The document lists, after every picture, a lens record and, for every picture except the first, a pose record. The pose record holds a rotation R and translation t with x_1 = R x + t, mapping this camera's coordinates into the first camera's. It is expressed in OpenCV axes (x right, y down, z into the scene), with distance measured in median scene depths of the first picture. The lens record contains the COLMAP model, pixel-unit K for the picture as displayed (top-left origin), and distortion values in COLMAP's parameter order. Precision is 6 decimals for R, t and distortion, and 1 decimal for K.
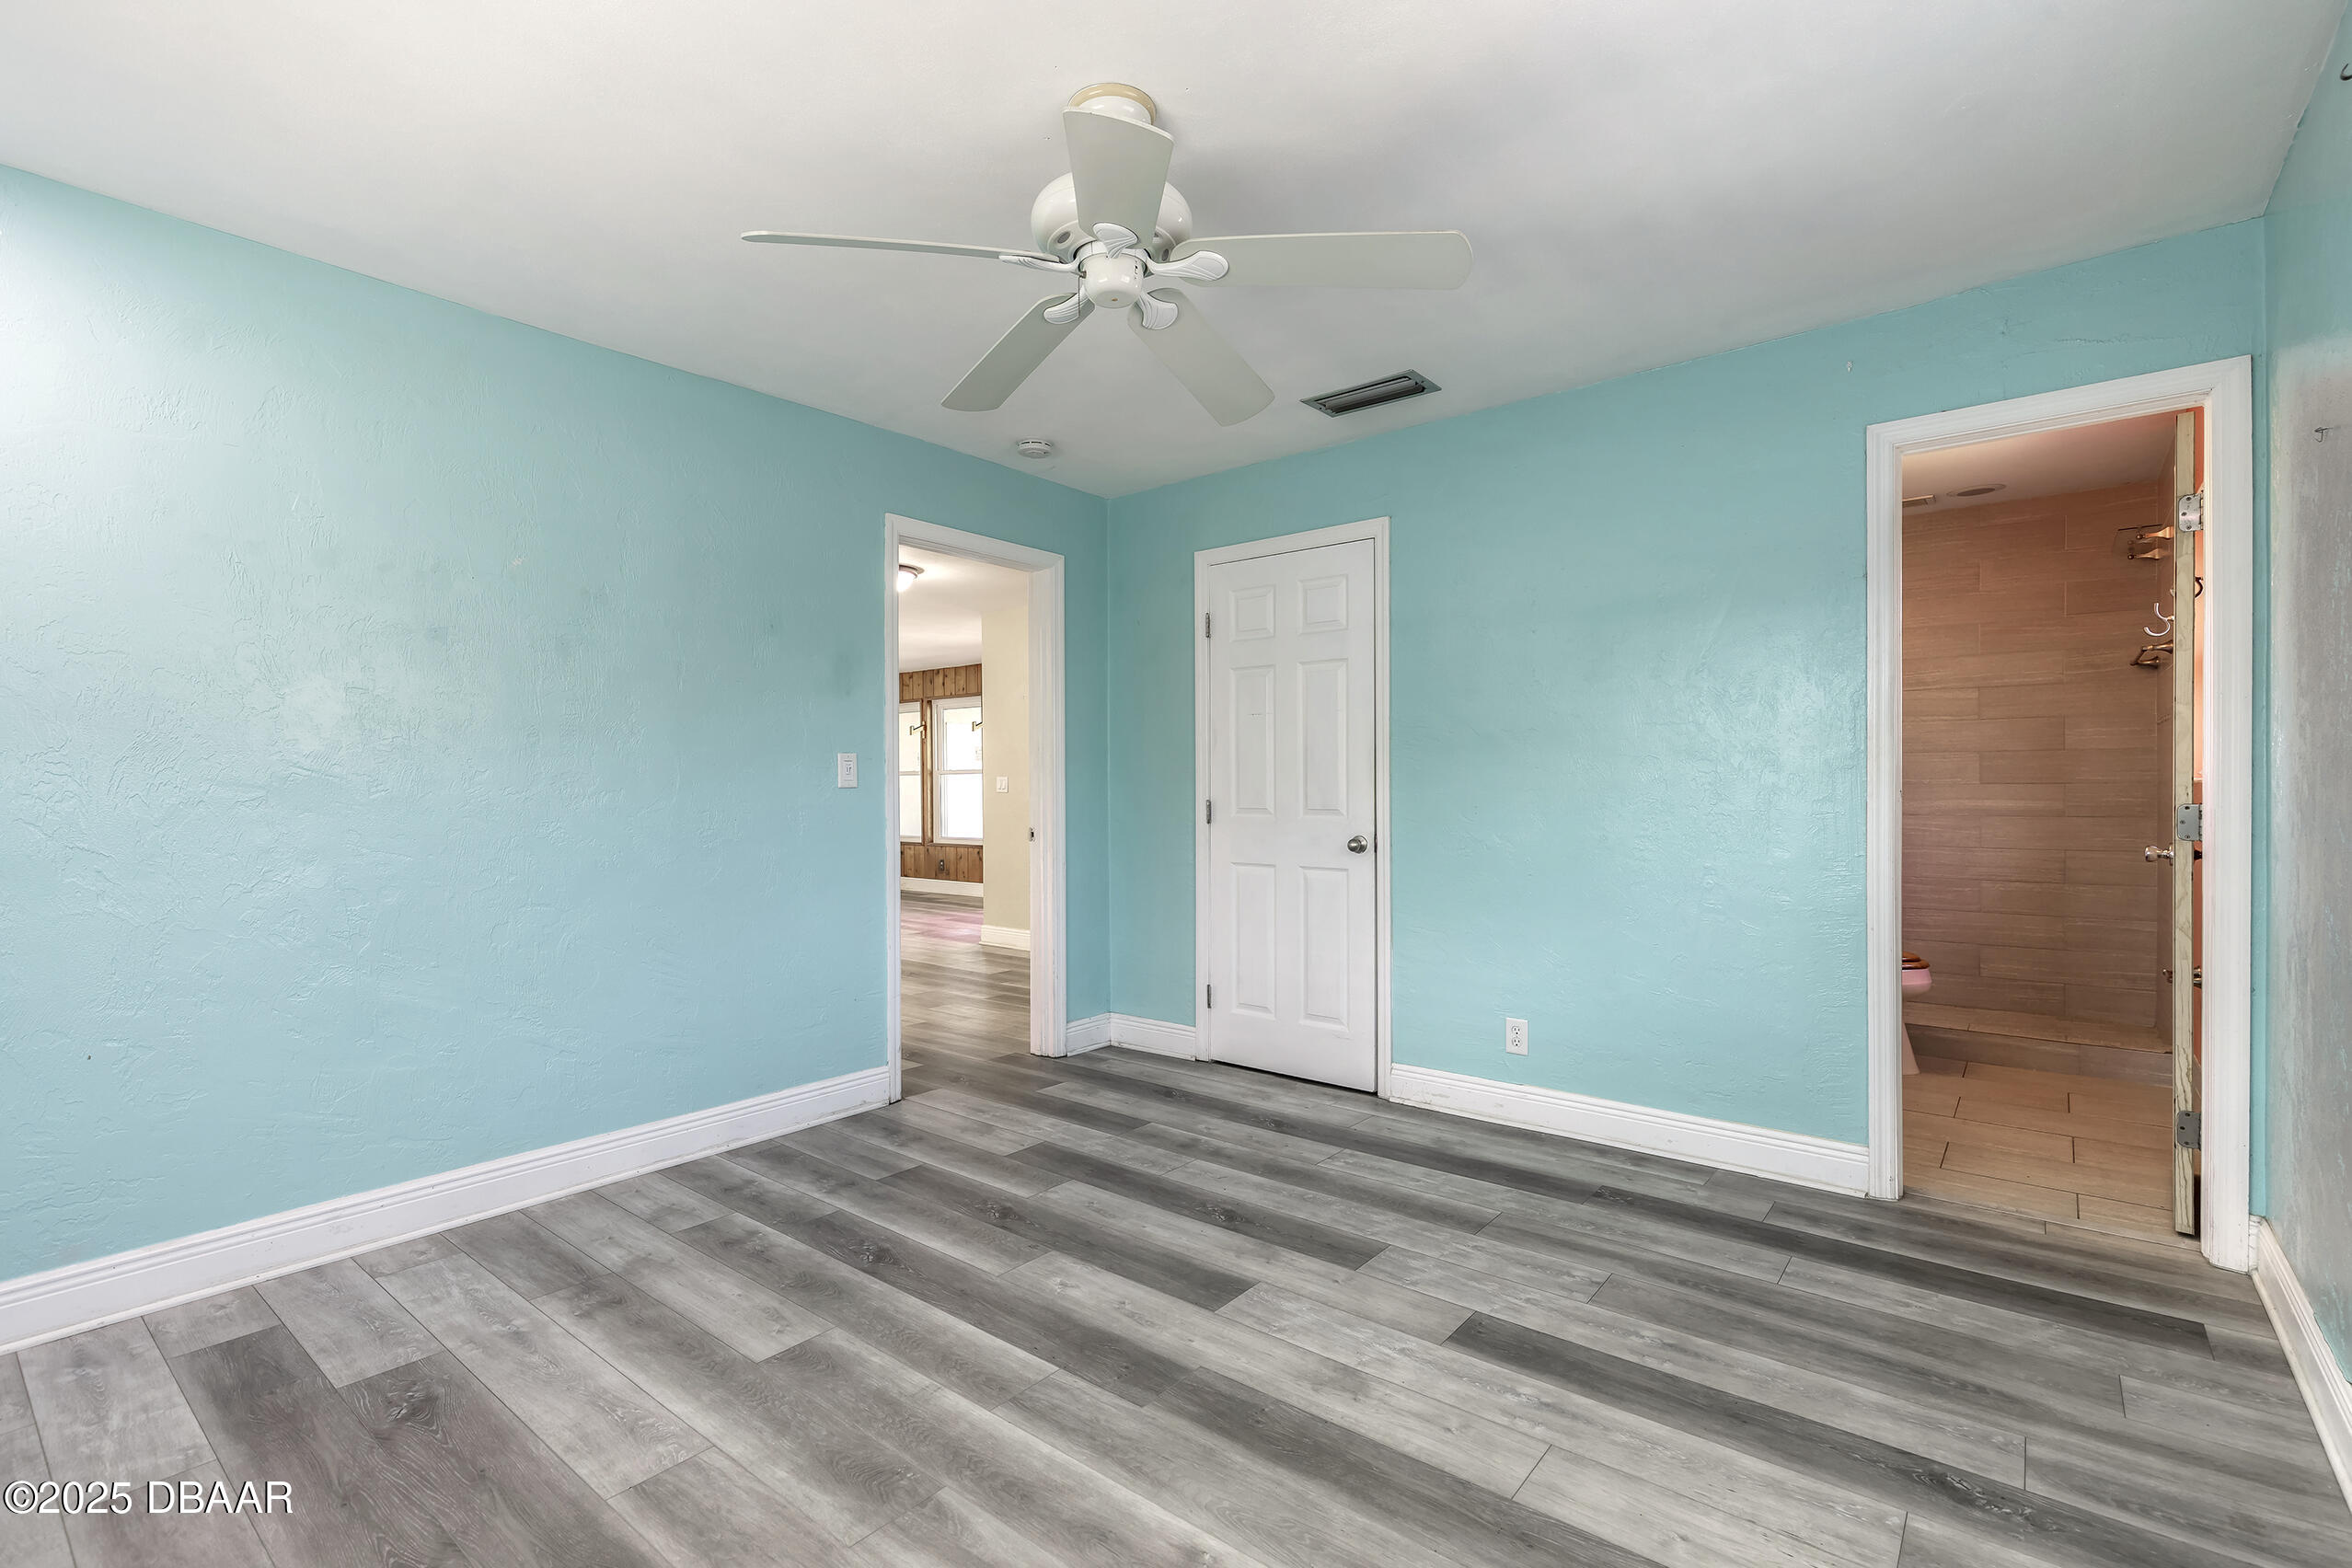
lens RADIAL K [[1061.5, 0, 1170.3], [0, 1061.5, 791.5], [0, 0, 1]] dist [-0.001666, 0.000254]
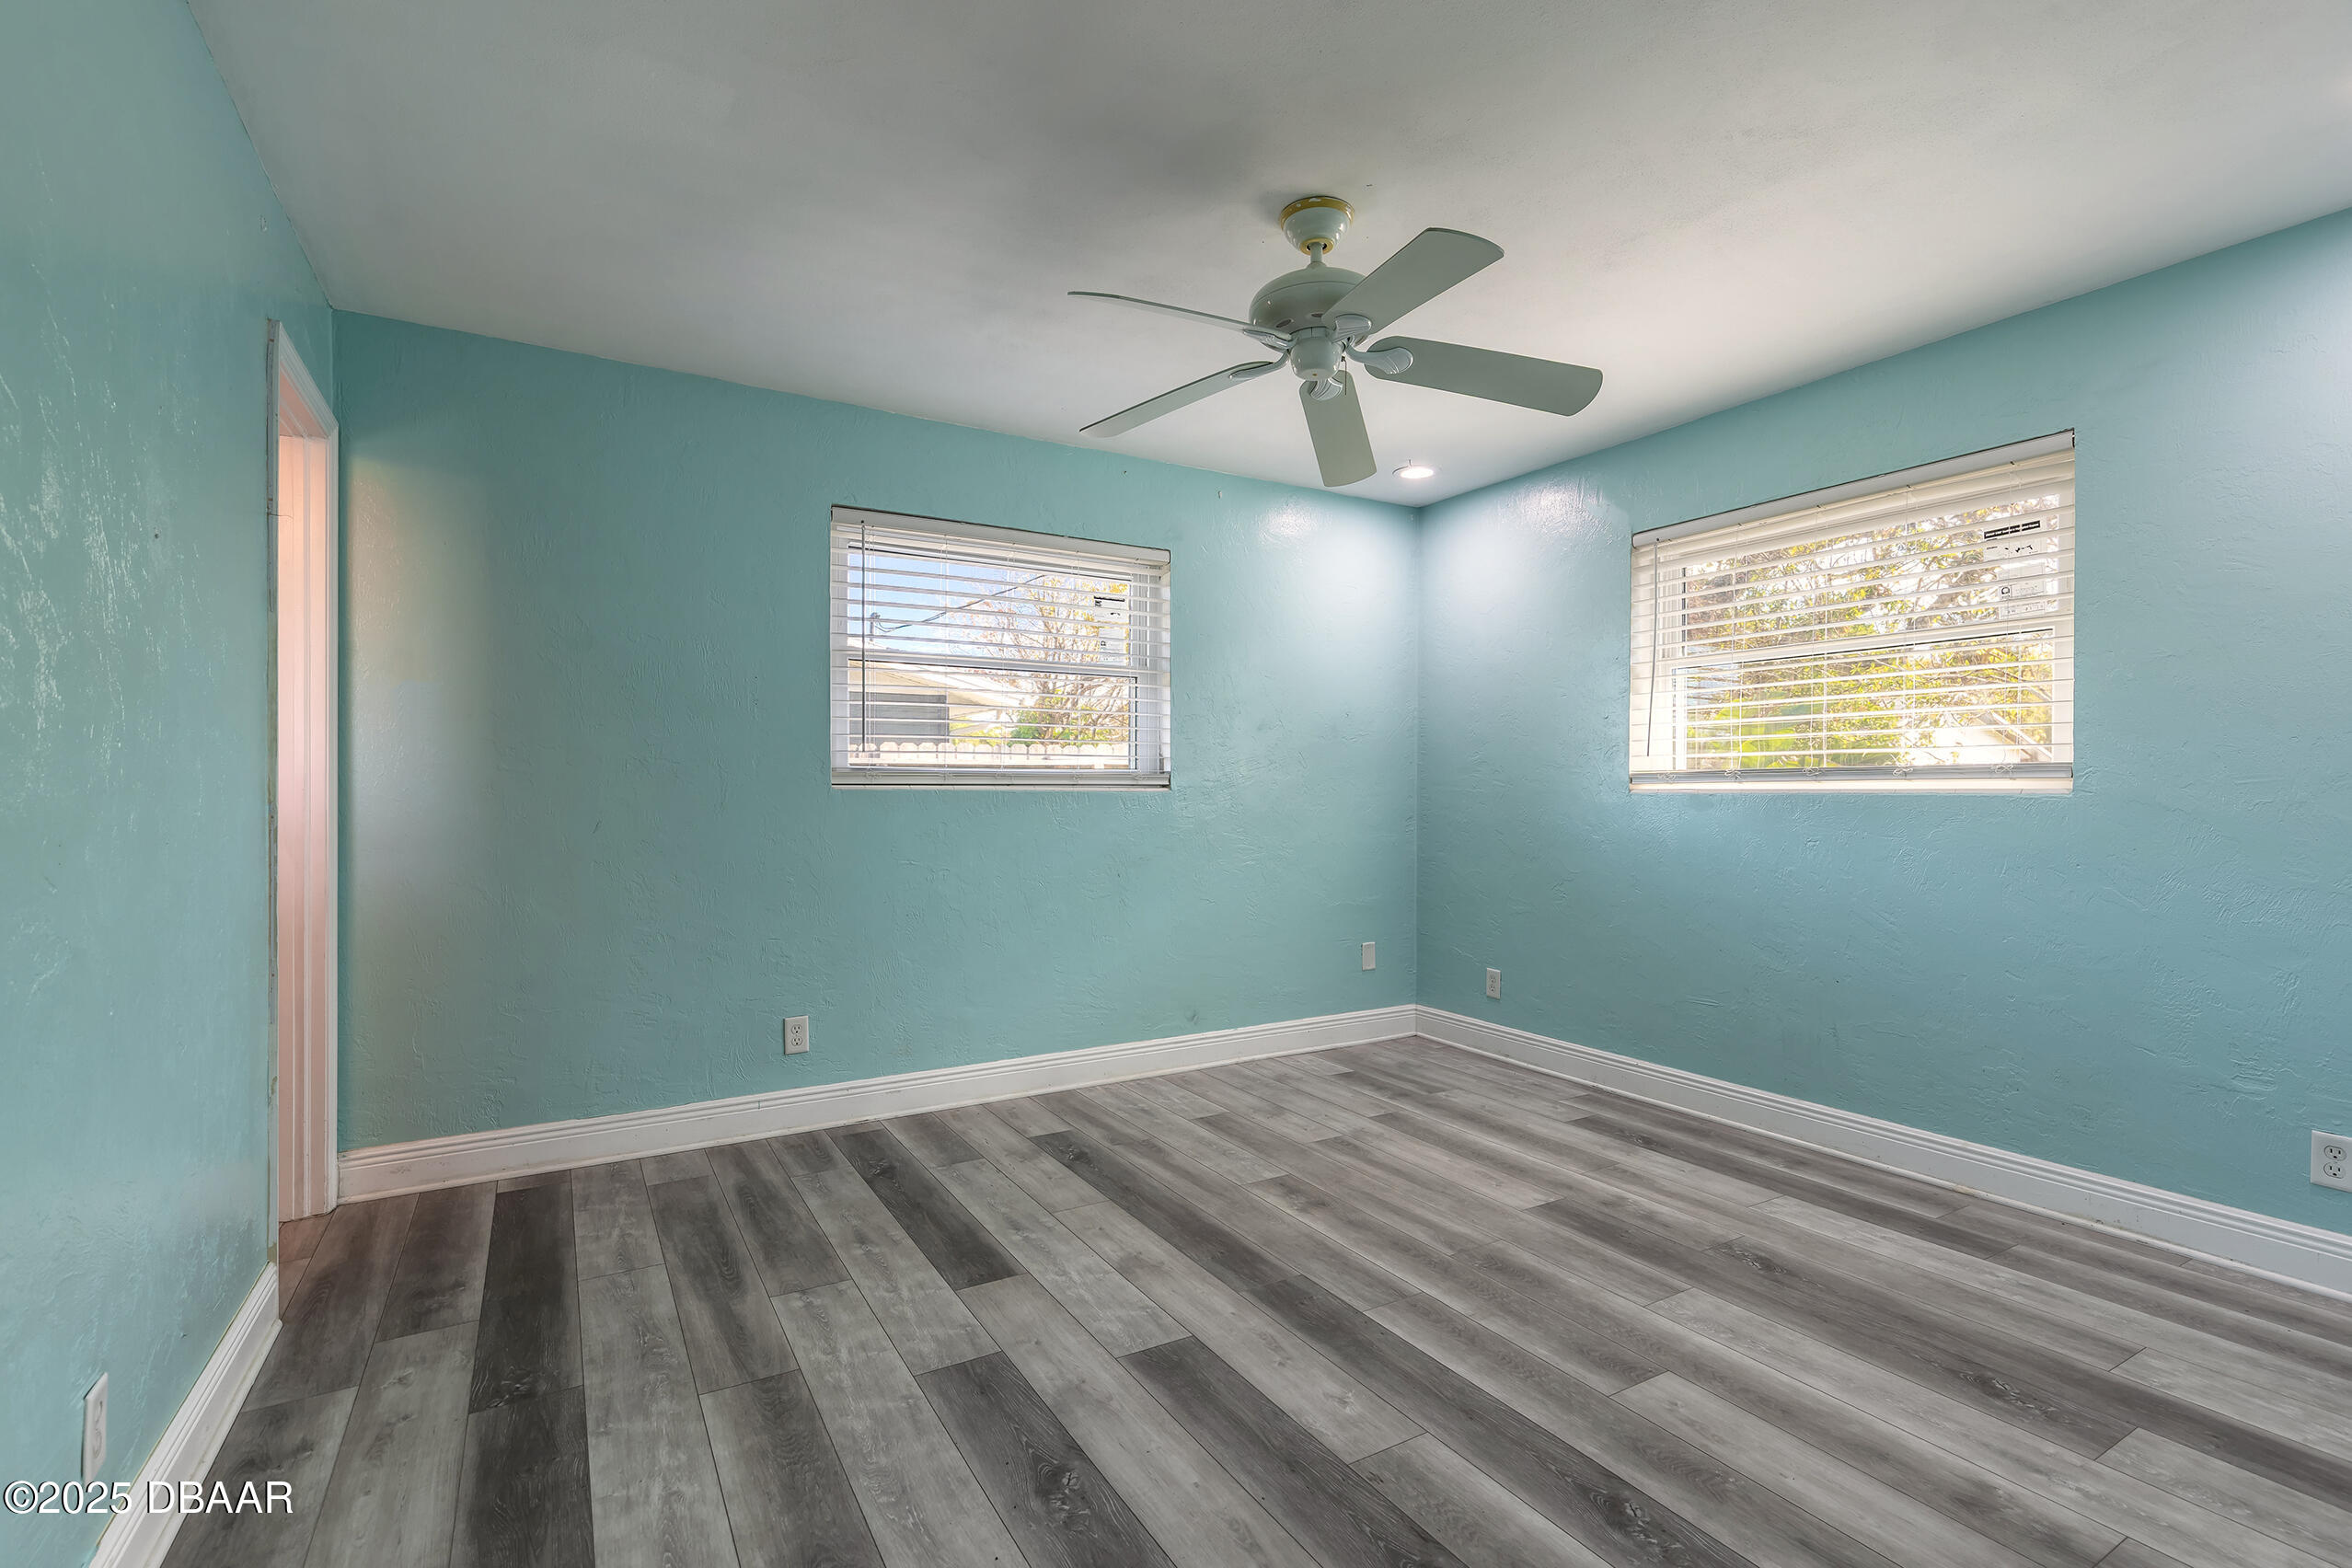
lens RADIAL K [[1061.5, 0, 1175.4], [0, 1061.5, 788.1], [0, 0, 1]] dist [-0.001666, 0.000254]
pose [[-0.938902, 0.004461, 0.344154, -0.270333], [0.005114, 0.999986, 0.000991, -0.002712], [-0.344145, 0.002690, -0.938913, 1.867396]]
